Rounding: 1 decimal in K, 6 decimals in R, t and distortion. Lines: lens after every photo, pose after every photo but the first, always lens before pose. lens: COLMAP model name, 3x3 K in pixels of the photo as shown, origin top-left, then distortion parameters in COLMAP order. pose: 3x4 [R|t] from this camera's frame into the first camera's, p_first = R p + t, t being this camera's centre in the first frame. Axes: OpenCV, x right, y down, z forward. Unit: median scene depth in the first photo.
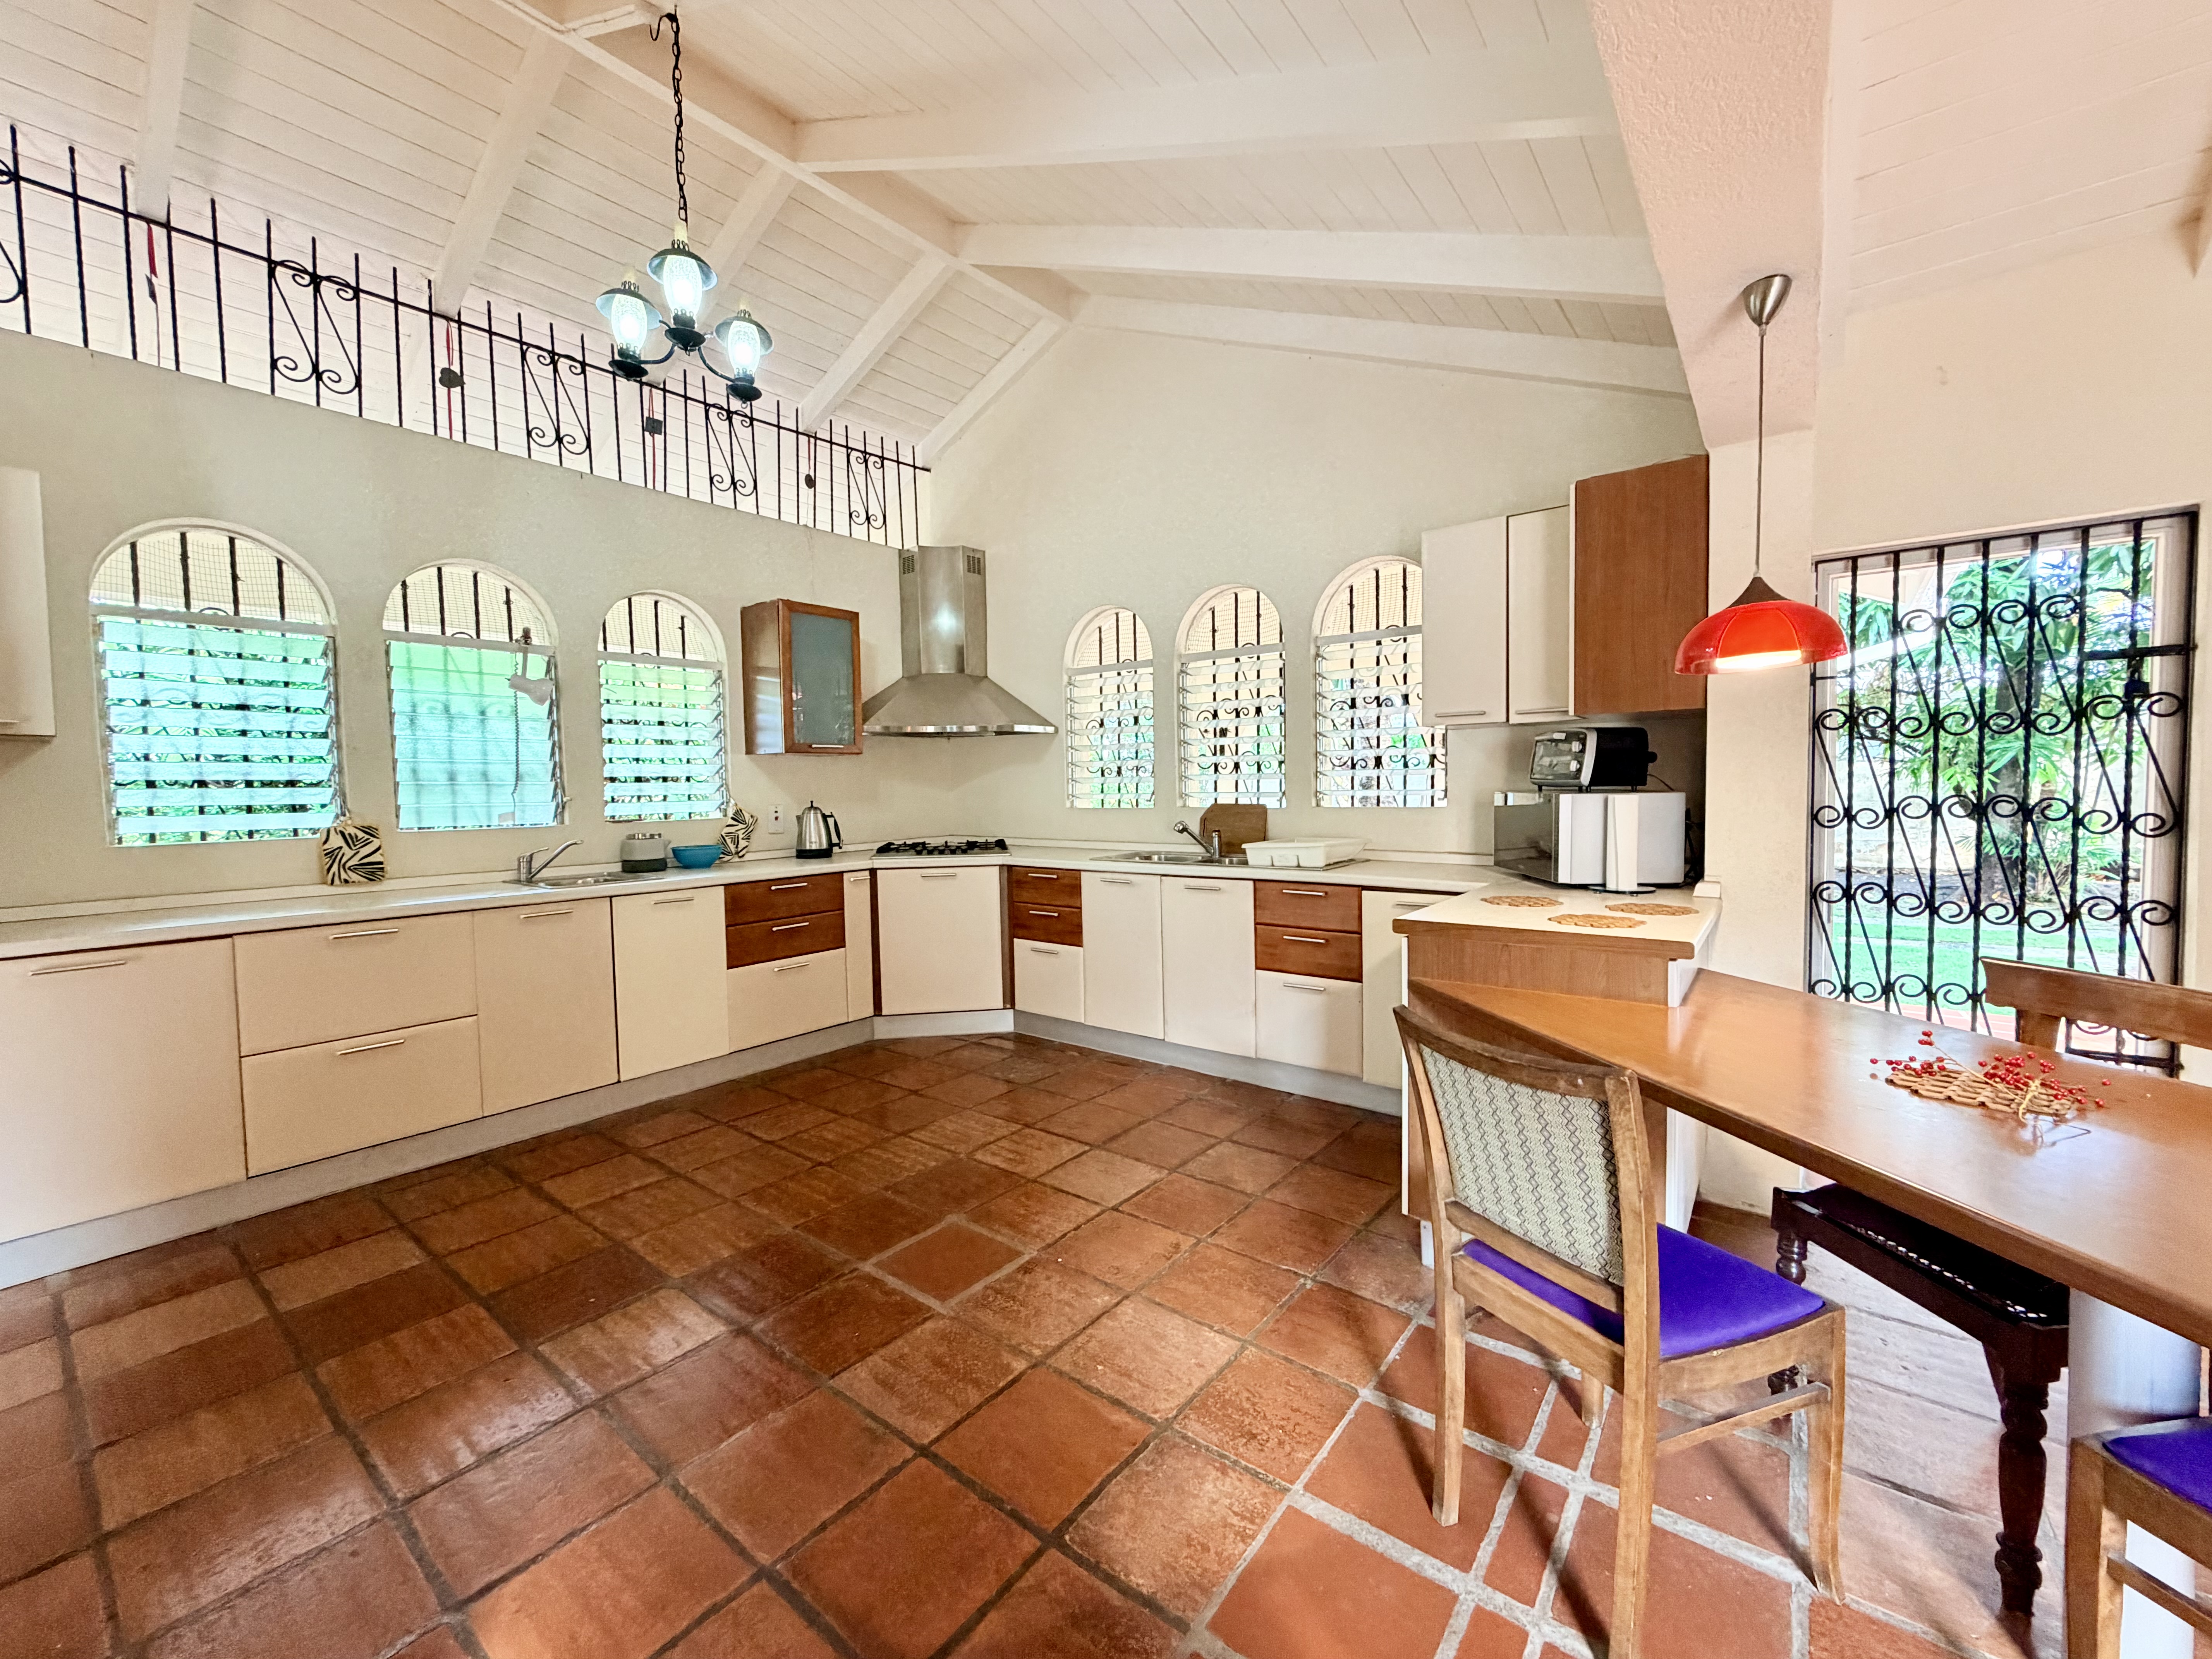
lens RADIAL K [[881.3, 0, 1095.1], [0, 881.3, 827.5], [0, 0, 1]] dist [0.001233, 0.000049]
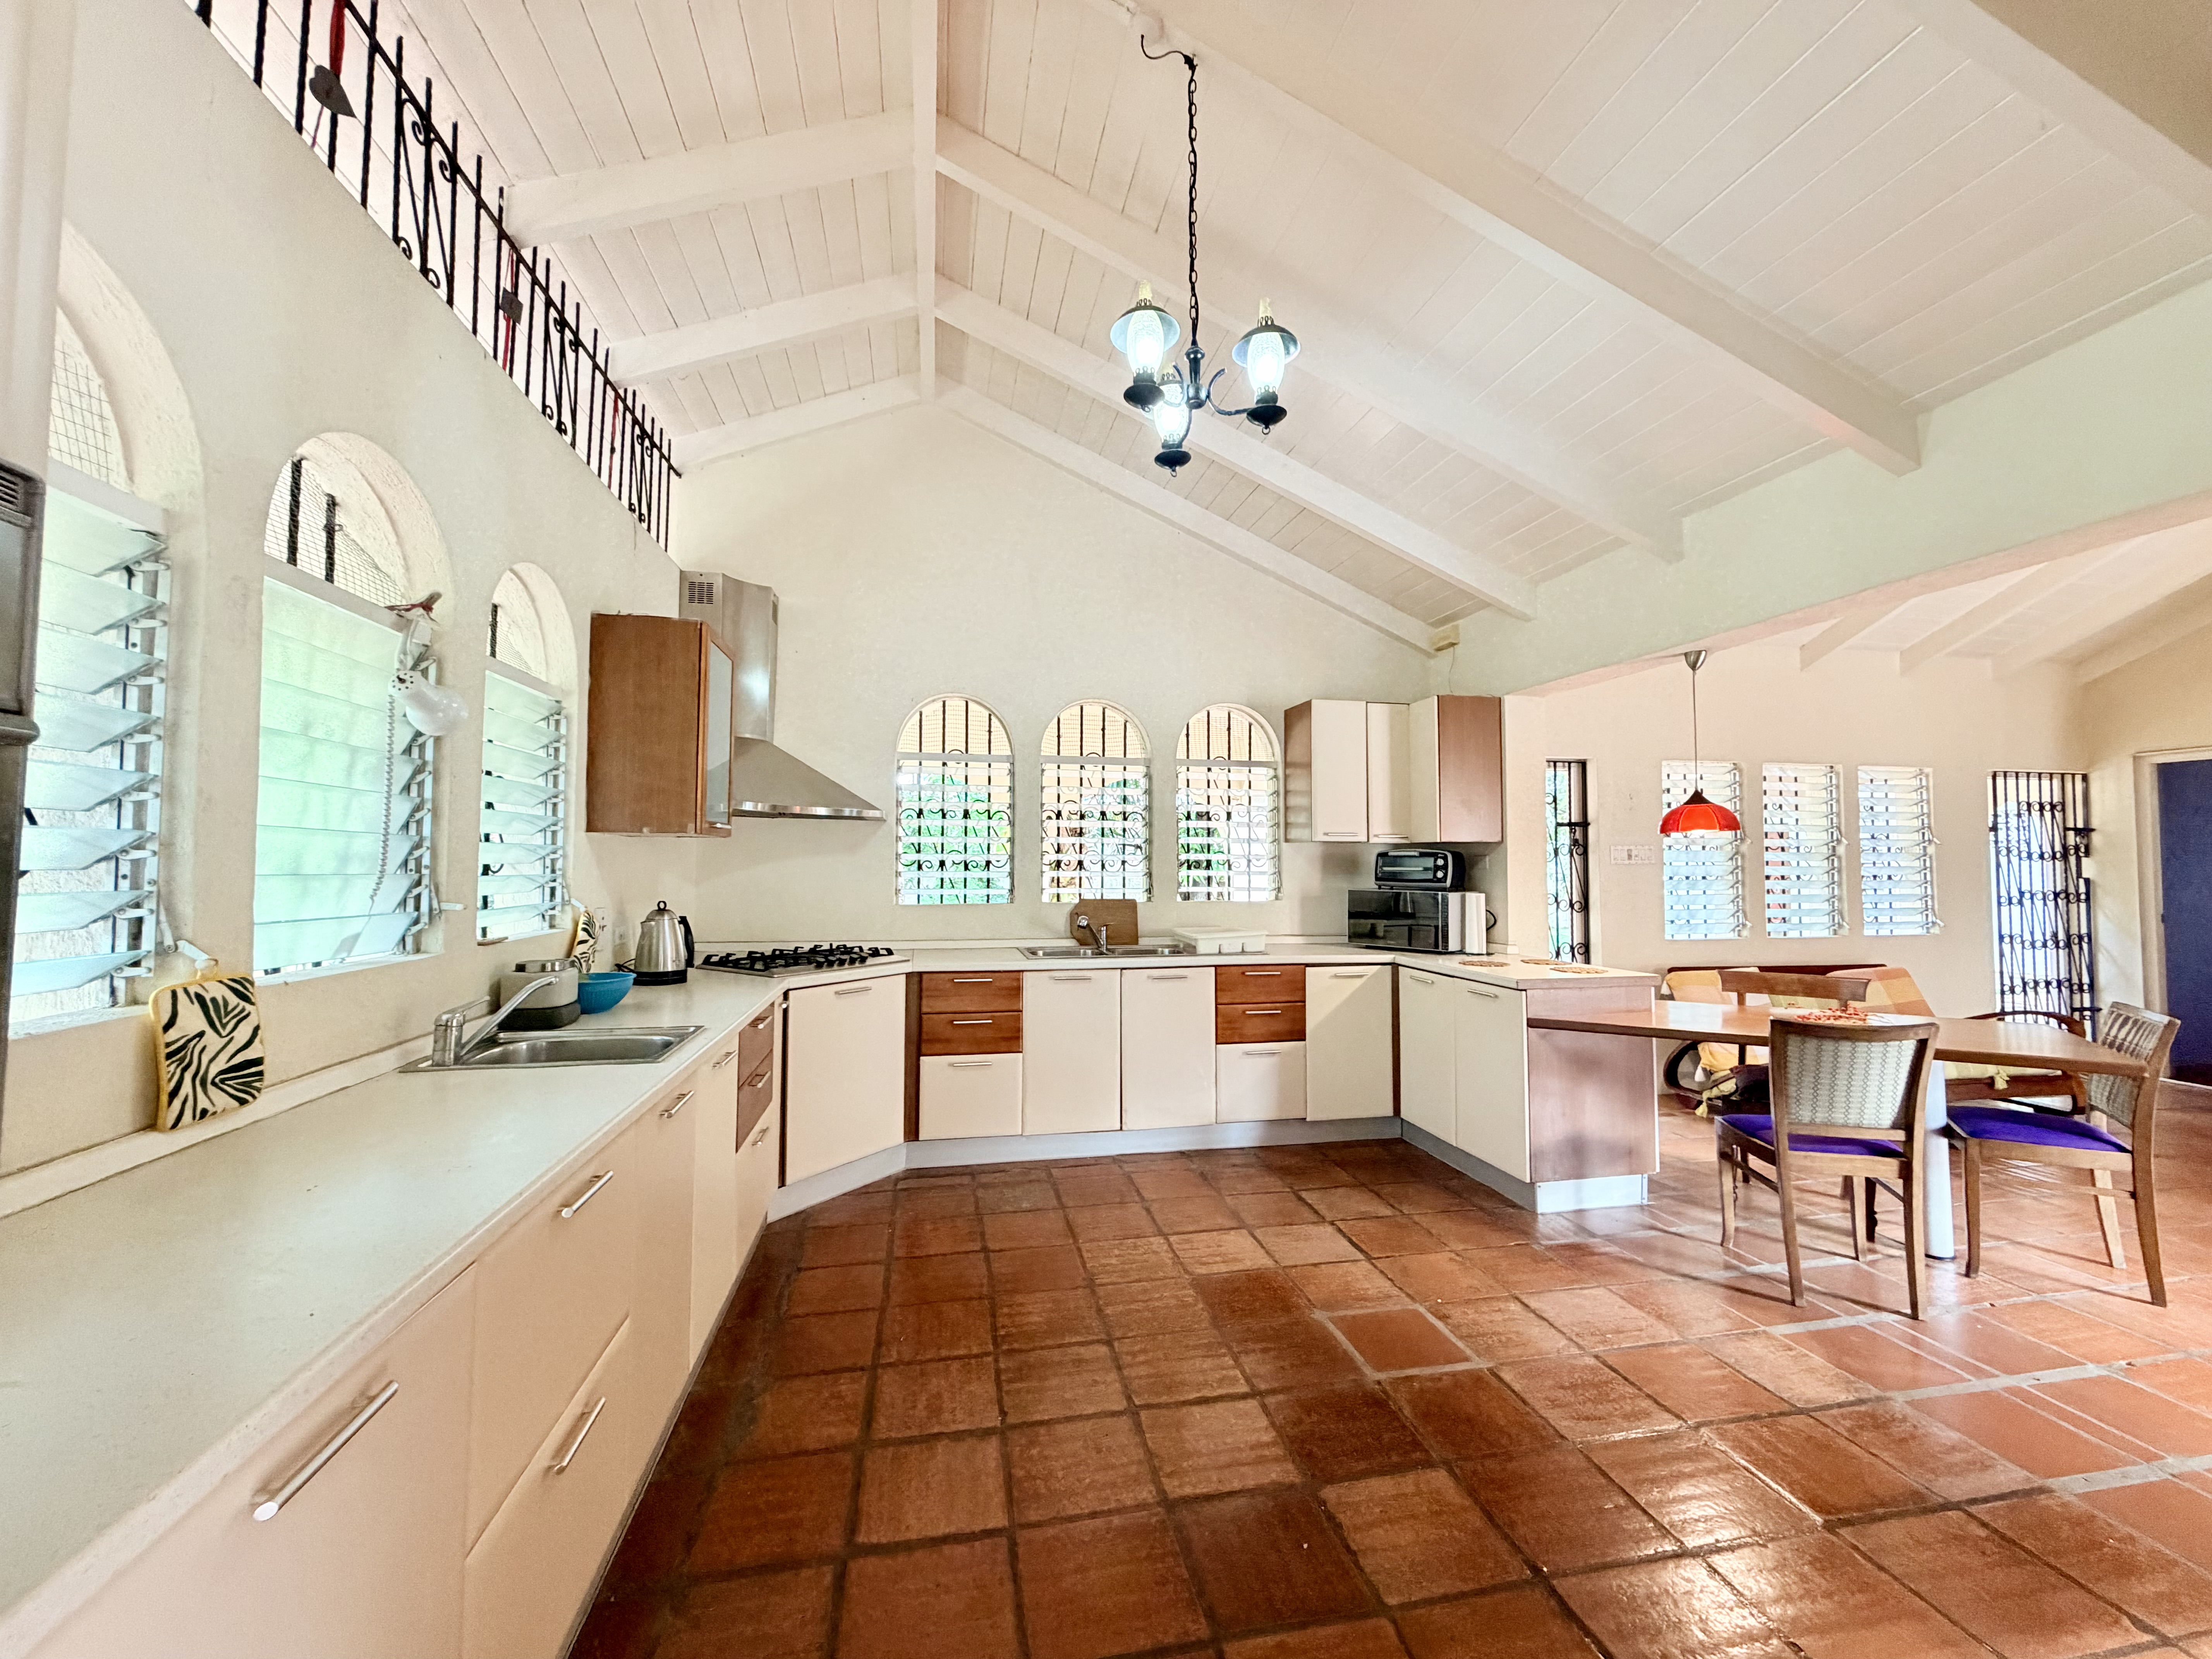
lens RADIAL K [[881.3, 0, 1095.1], [0, 881.3, 827.5], [0, 0, 1]] dist [0.001233, 0.000049]
pose [[0.649683, 0.050349, 0.758536, -0.887306], [0.023913, 0.995957, -0.086589, -0.027904], [-0.759829, 0.074394, 0.645852, 0.391716]]
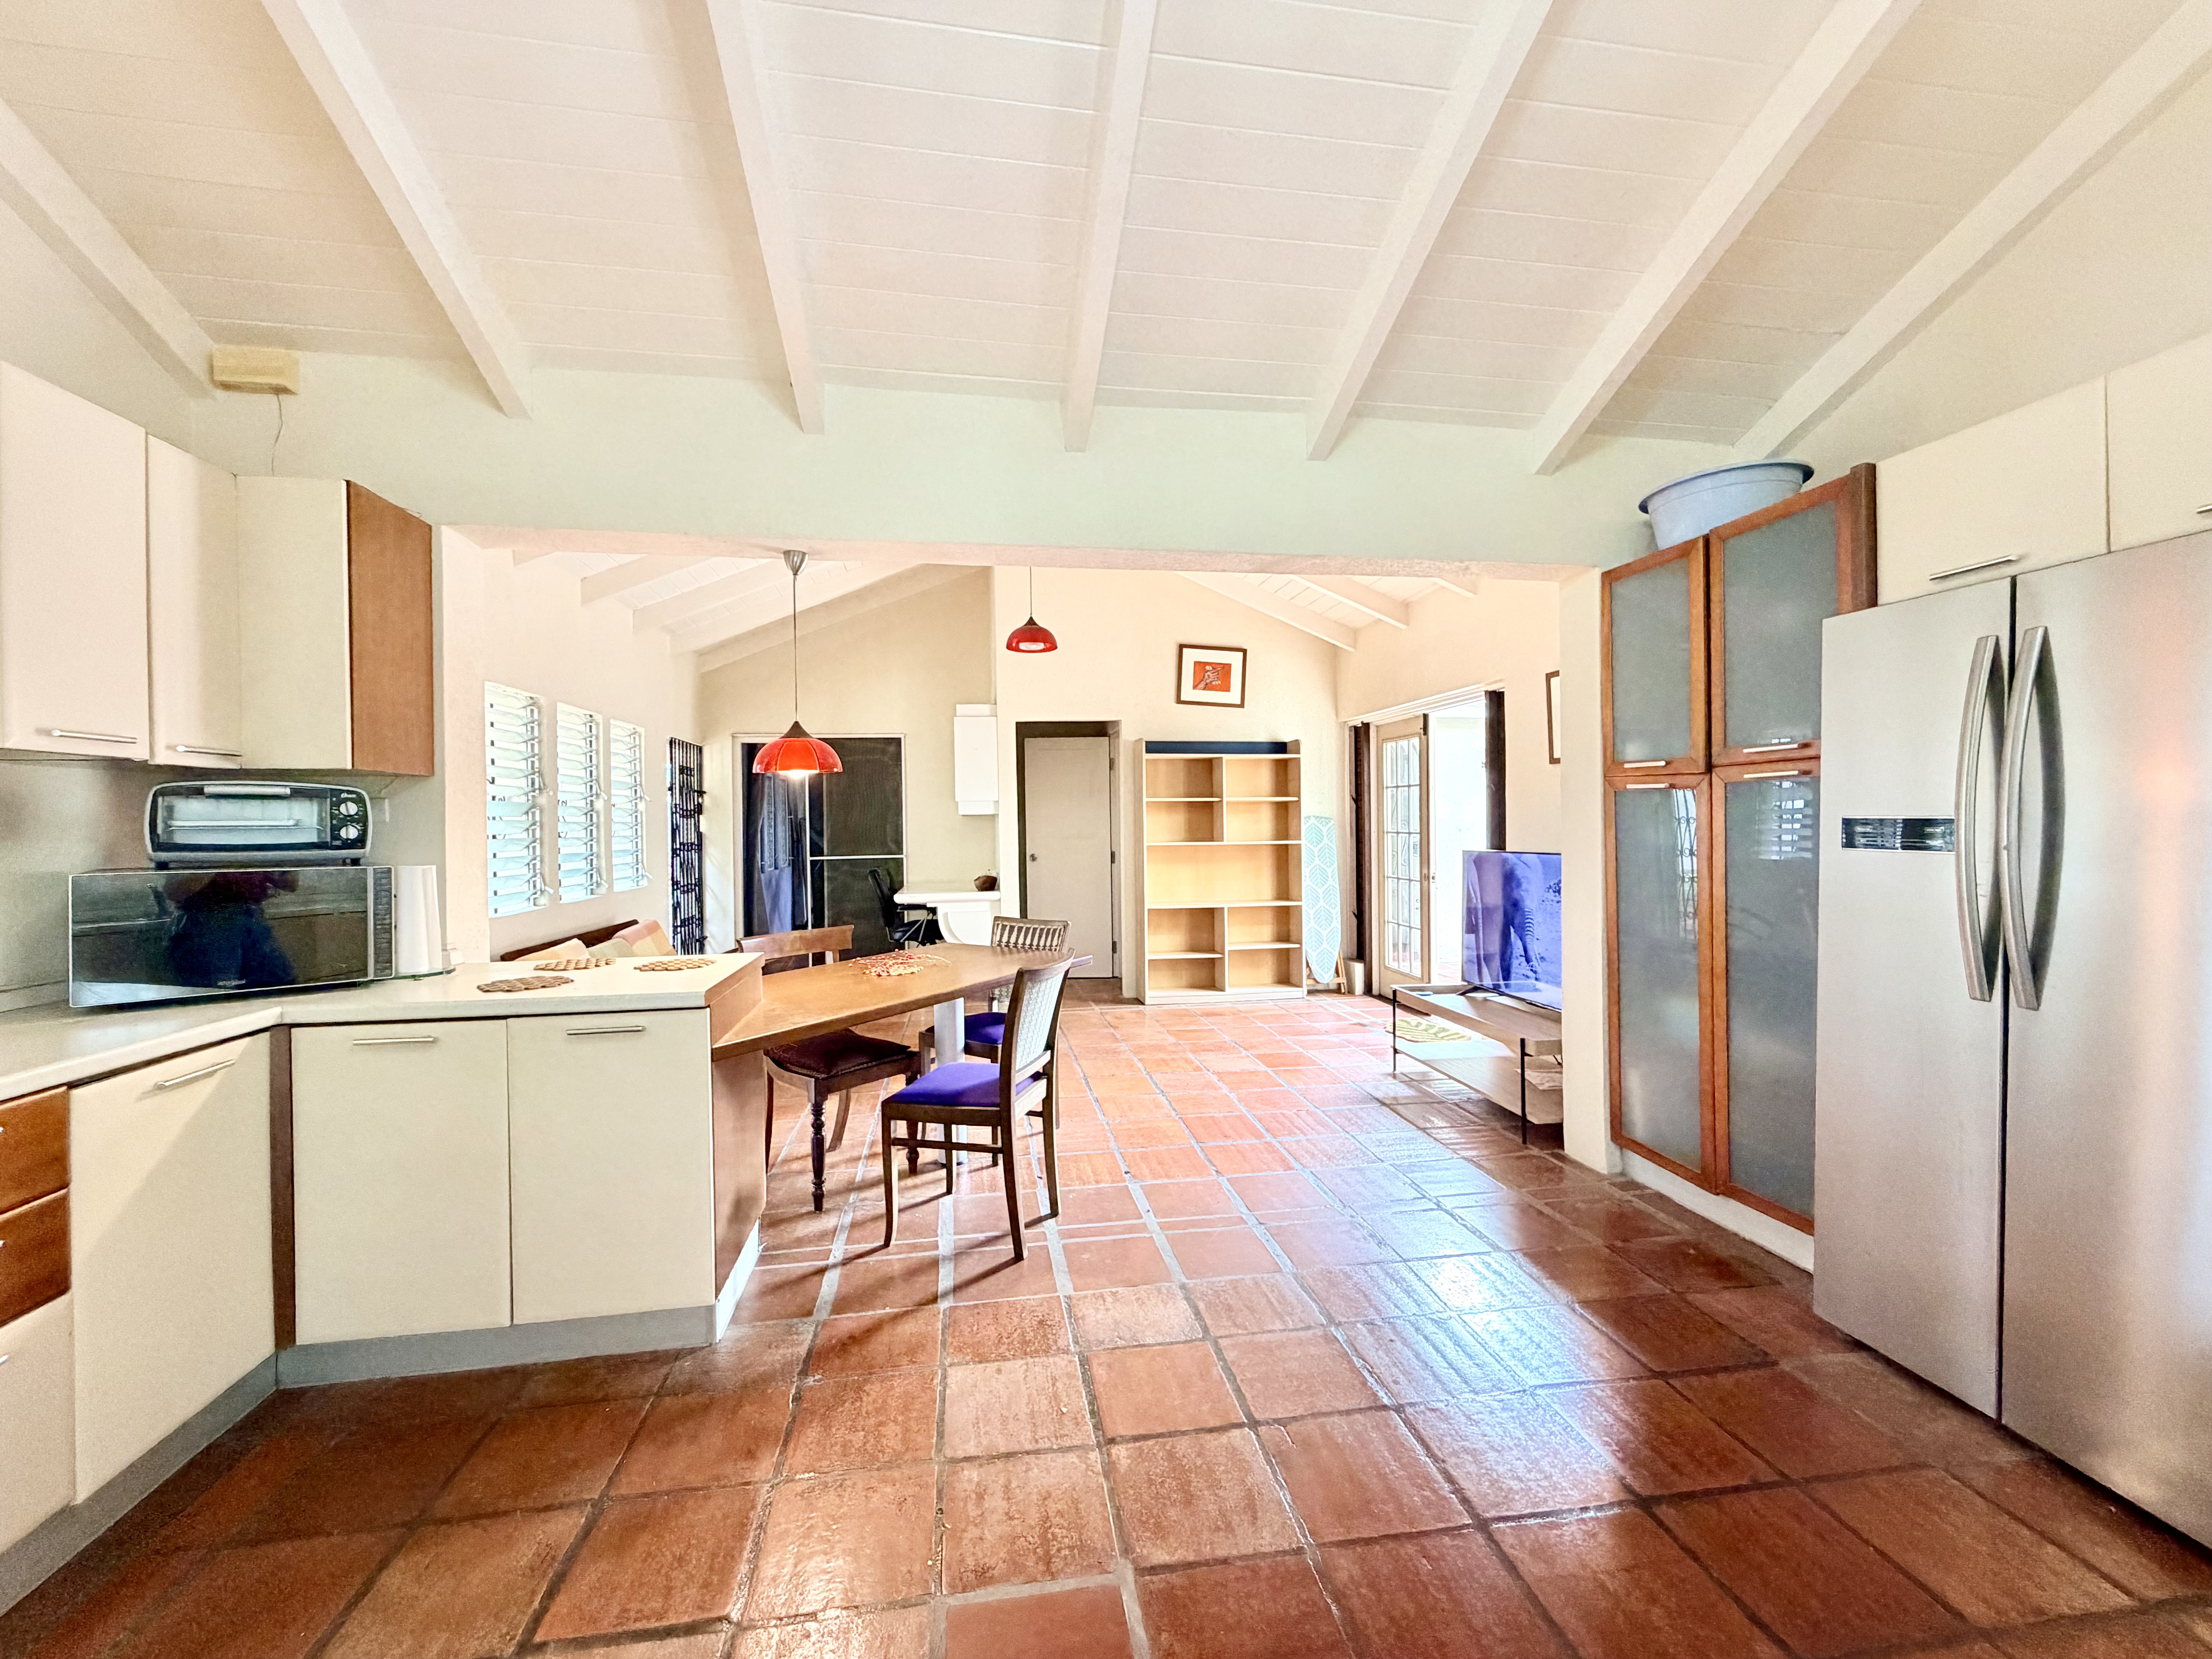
lens RADIAL K [[881.3, 0, 1095.1], [0, 881.3, 827.5], [0, 0, 1]] dist [0.001233, 0.000049]
pose [[-0.735897, 0.022973, 0.676704, -0.419793], [0.057679, 0.997918, 0.028846, -0.050660], [-0.674633, 0.060259, -0.735690, 0.978289]]
